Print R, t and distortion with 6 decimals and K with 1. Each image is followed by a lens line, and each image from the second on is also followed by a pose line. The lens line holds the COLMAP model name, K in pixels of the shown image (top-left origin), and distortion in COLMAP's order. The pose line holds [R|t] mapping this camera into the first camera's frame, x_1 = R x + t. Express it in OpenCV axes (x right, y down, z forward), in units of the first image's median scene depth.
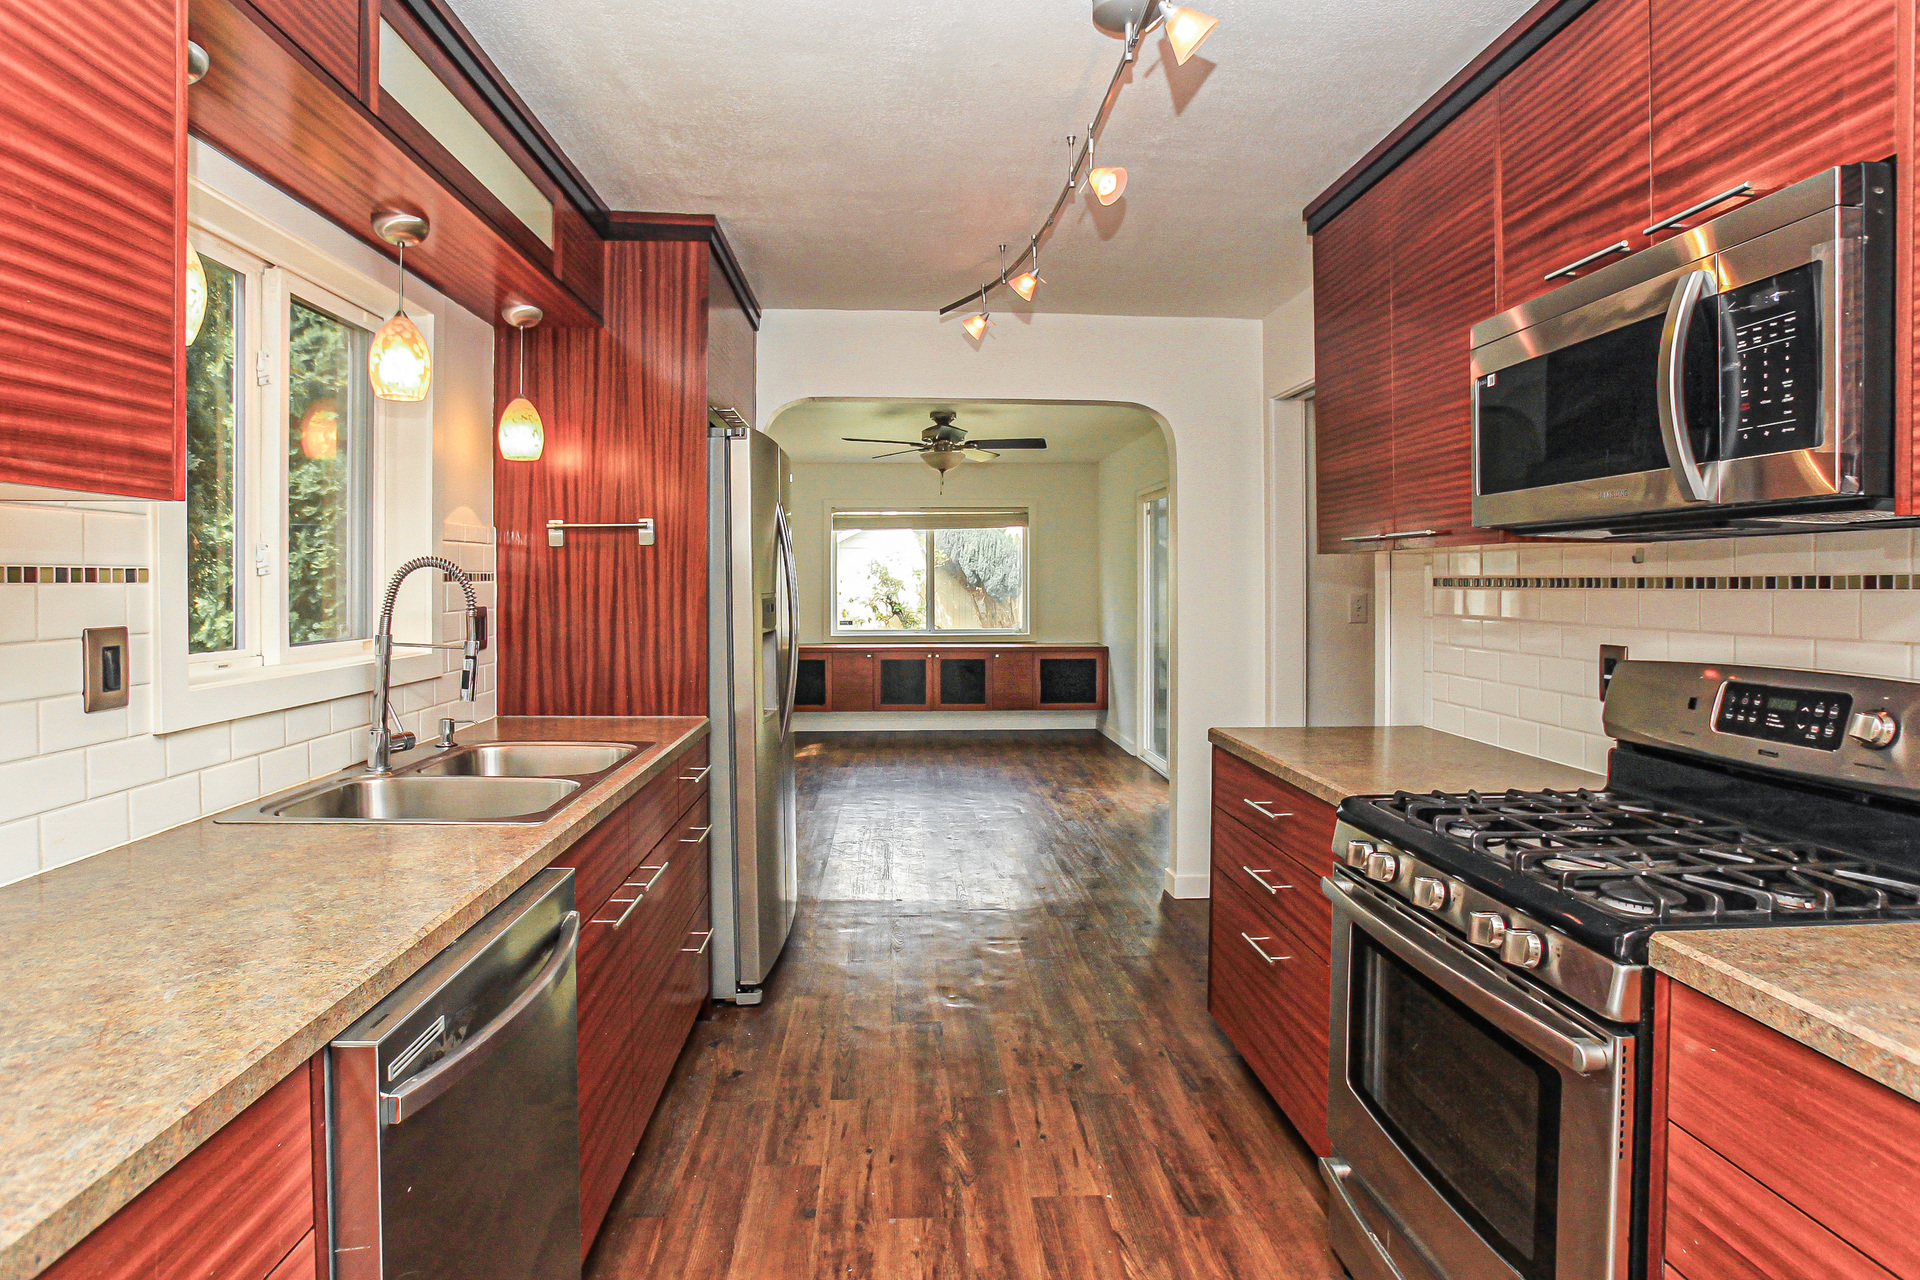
lens RADIAL K [[982.2, 0, 960.0], [0, 982.2, 640.0], [0, 0, 1]] dist [-0.073156, 0.031959]
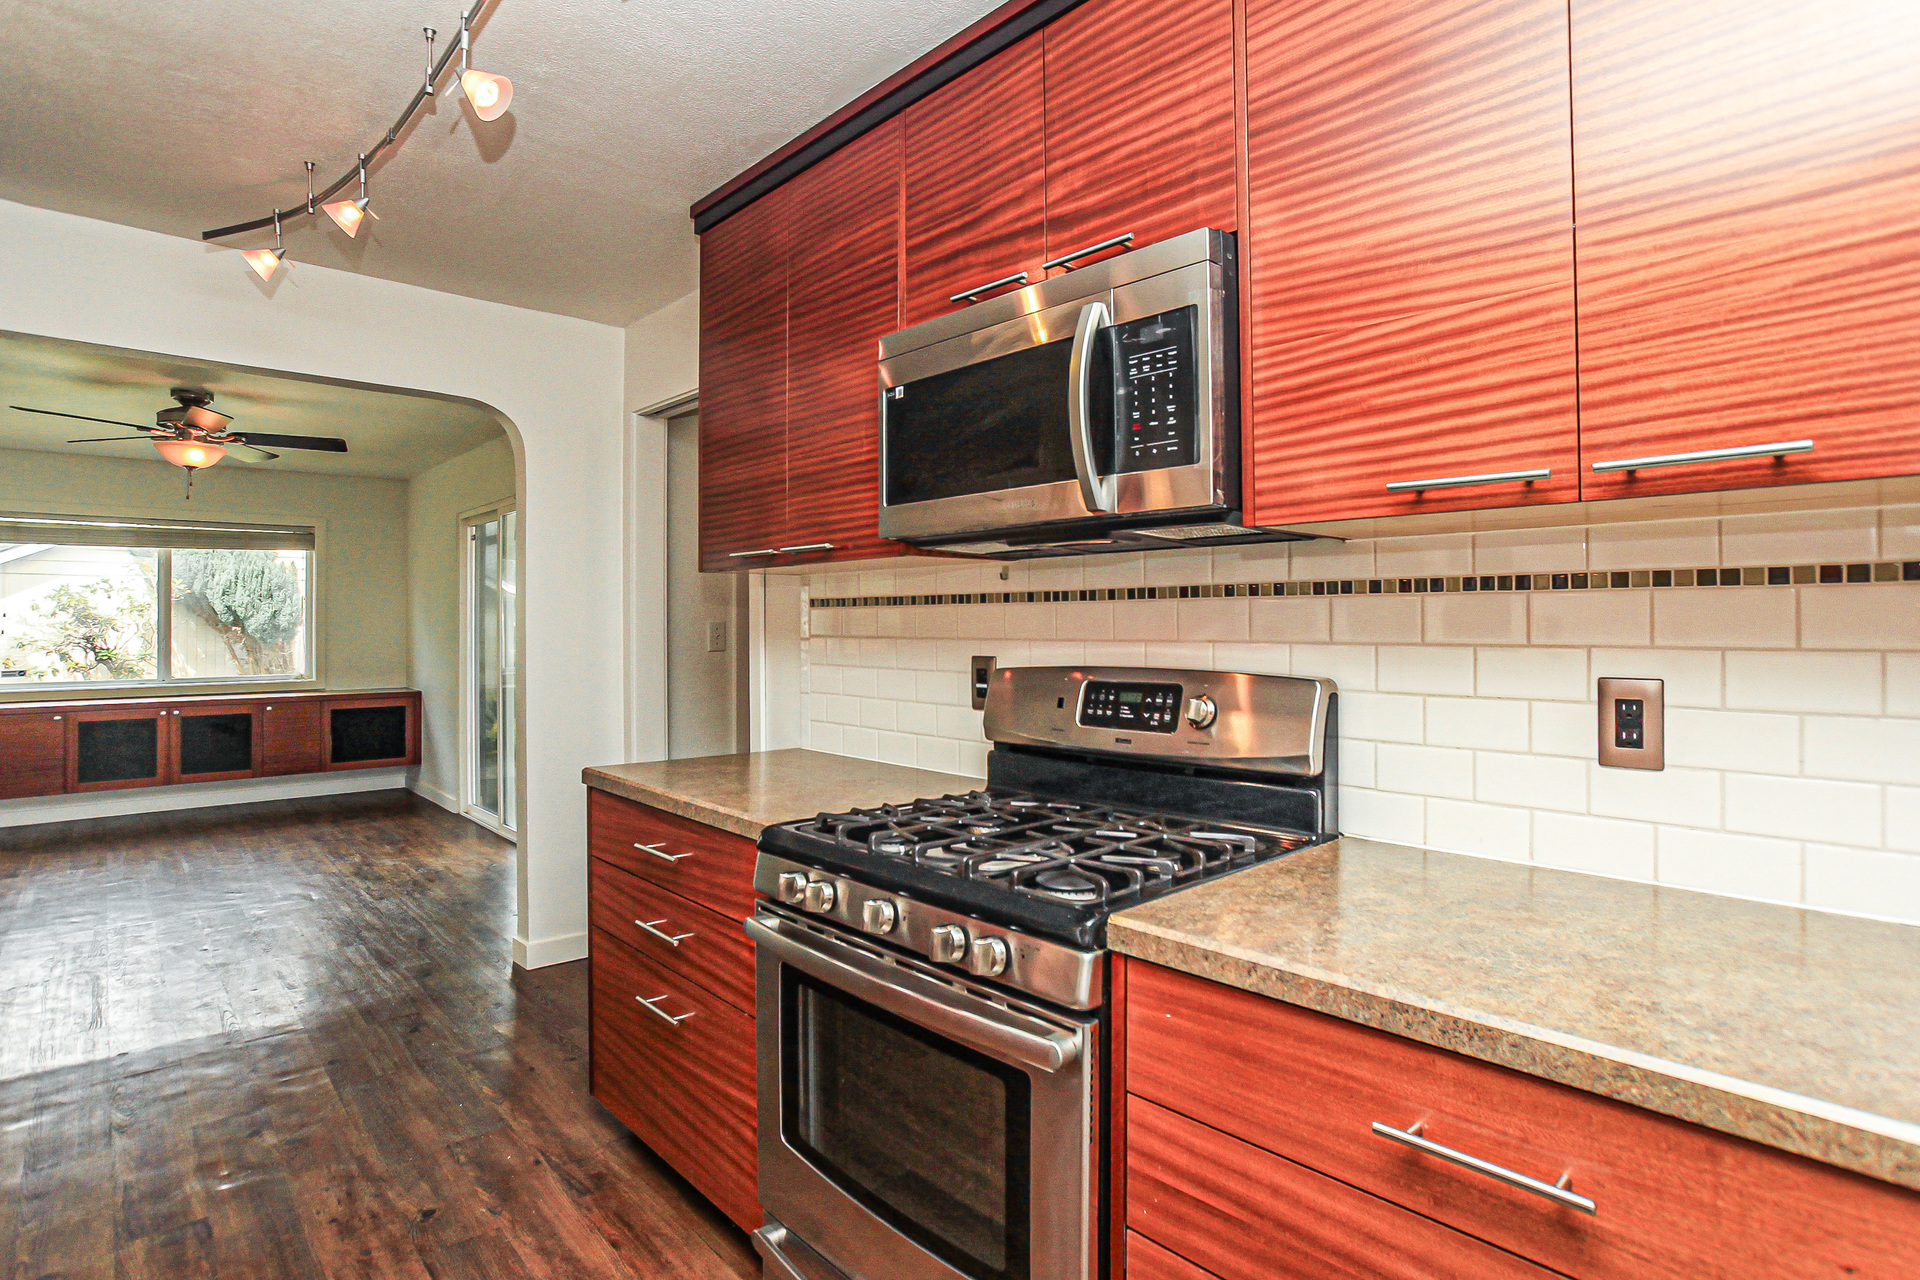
lens RADIAL K [[967.7, 0, 968.3], [0, 967.7, 624.5], [0, 0, 1]] dist [-0.072030, 0.030721]
pose [[0.772900, -0.000348, 0.634528, -0.028319], [0.038034, 0.998227, -0.045781, 0.018243], [-0.633387, 0.059518, 0.771543, 0.147608]]
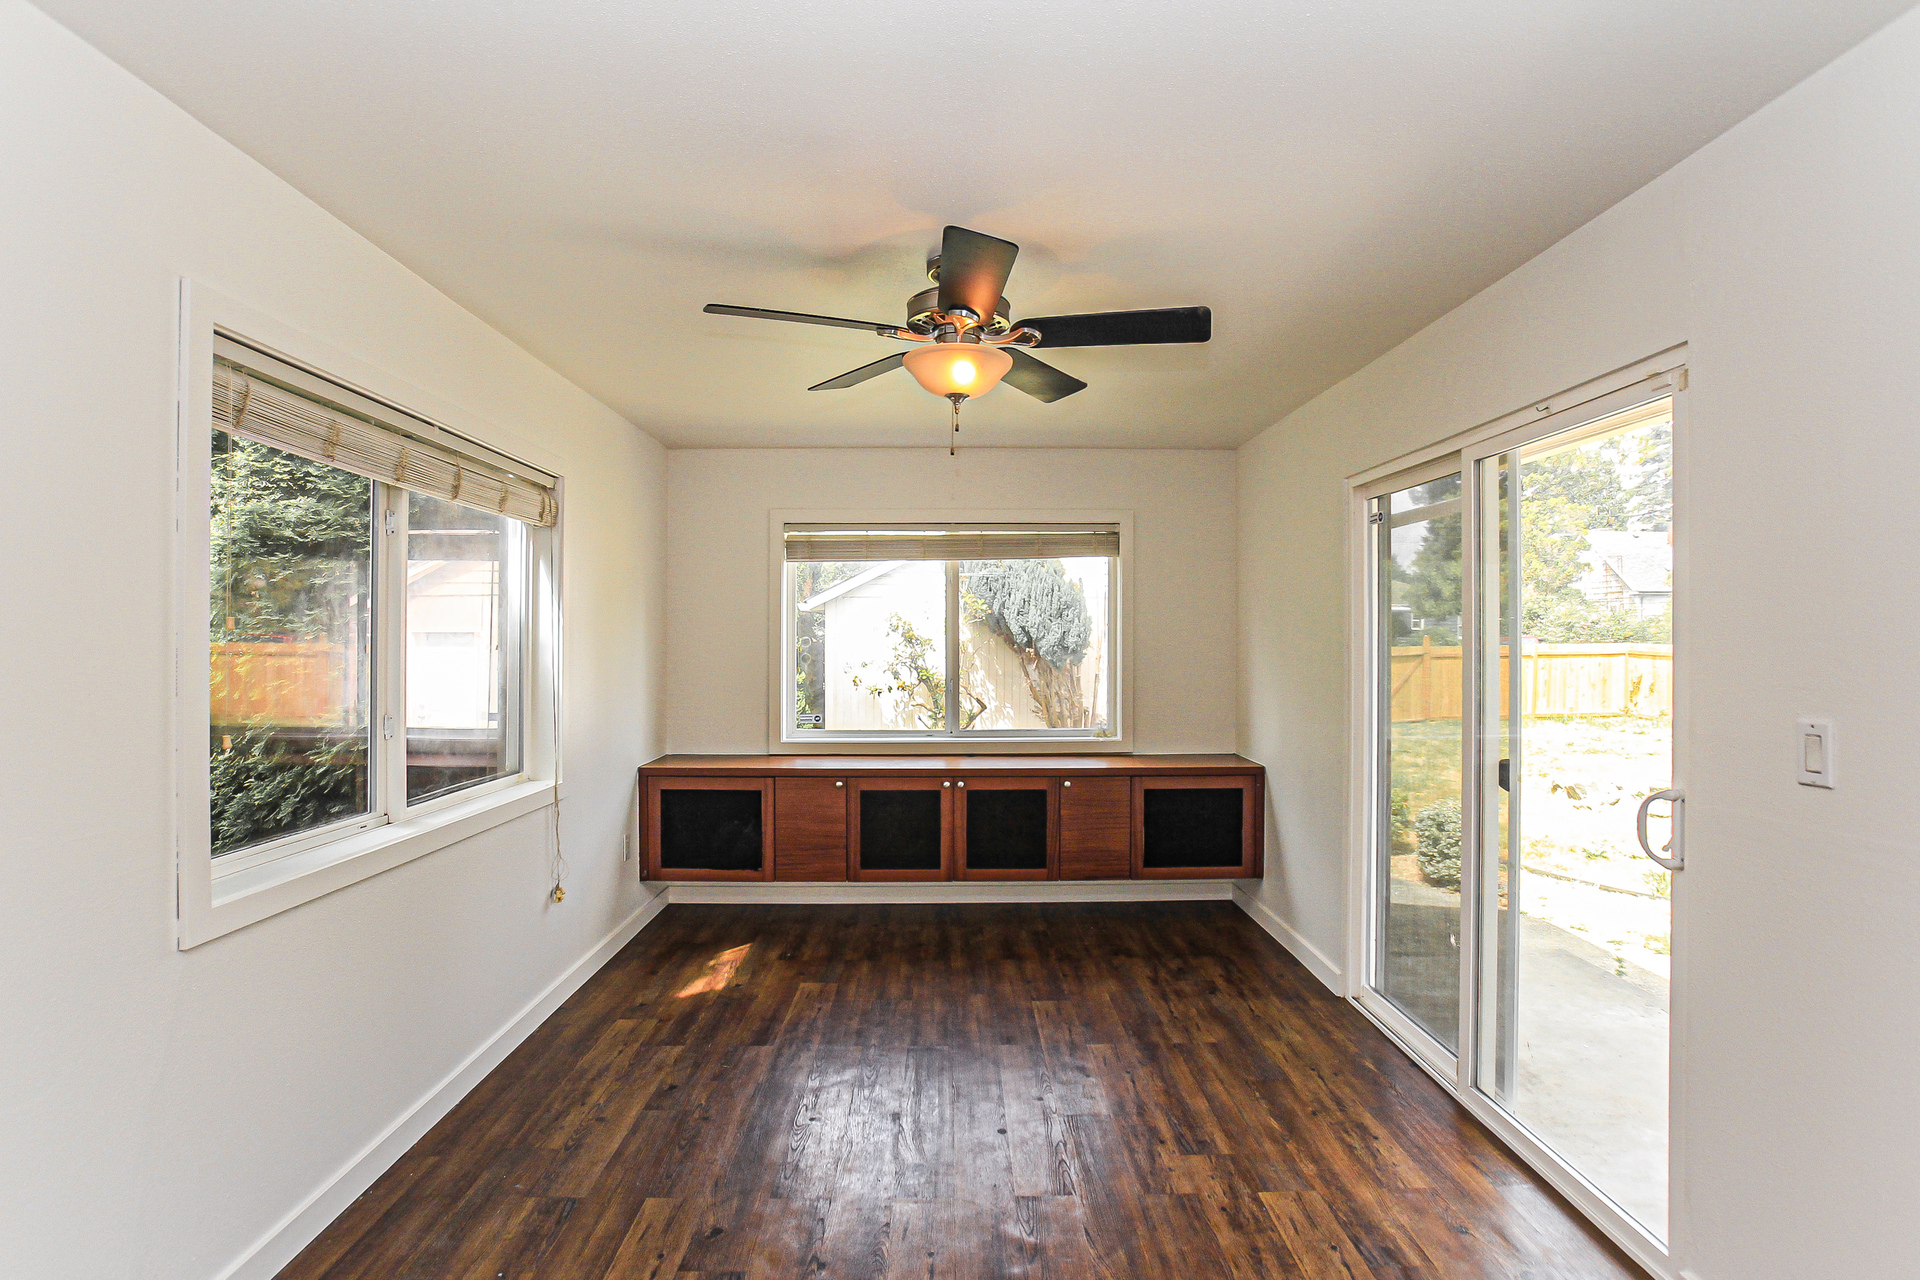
lens RADIAL K [[982.2, 0, 960.0], [0, 982.2, 640.0], [0, 0, 1]] dist [-0.073156, 0.031959]
pose [[0.998866, -0.001009, -0.047593, 0.010461], [-0.001517, 0.998593, -0.053012, -0.138220], [0.047580, 0.053025, 0.997459, 1.670673]]
